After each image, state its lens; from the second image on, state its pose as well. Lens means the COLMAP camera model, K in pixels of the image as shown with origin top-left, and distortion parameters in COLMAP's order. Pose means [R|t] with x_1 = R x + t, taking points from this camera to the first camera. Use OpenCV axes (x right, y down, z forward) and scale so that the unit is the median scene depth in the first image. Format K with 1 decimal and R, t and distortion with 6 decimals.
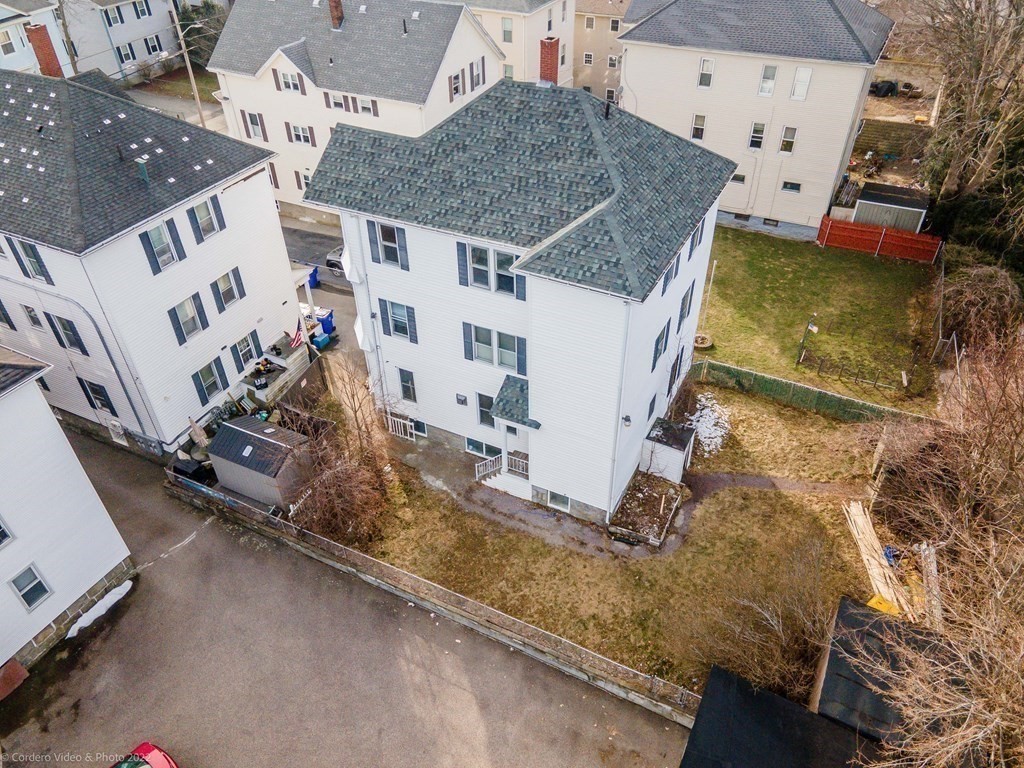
lens RADIAL K [[744.6, 0, 512.0], [0, 744.6, 388.2], [0, 0, 1]] dist [0.007001, 0.055340]
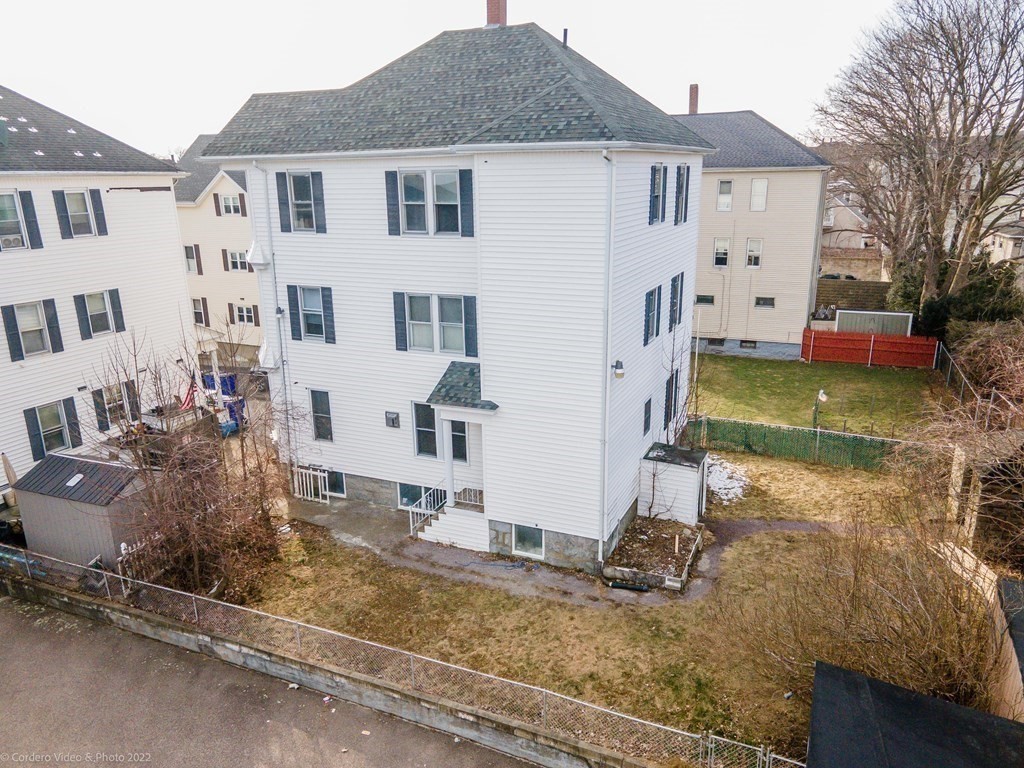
lens RADIAL K [[744.6, 0, 512.0], [0, 744.6, 388.2], [0, 0, 1]] dist [0.007001, 0.055340]
pose [[0.998633, -0.012620, 0.050714, 0.015002], [0.031054, 0.923800, -0.381614, 0.285235], [-0.042034, 0.382668, 0.922929, 0.311534]]
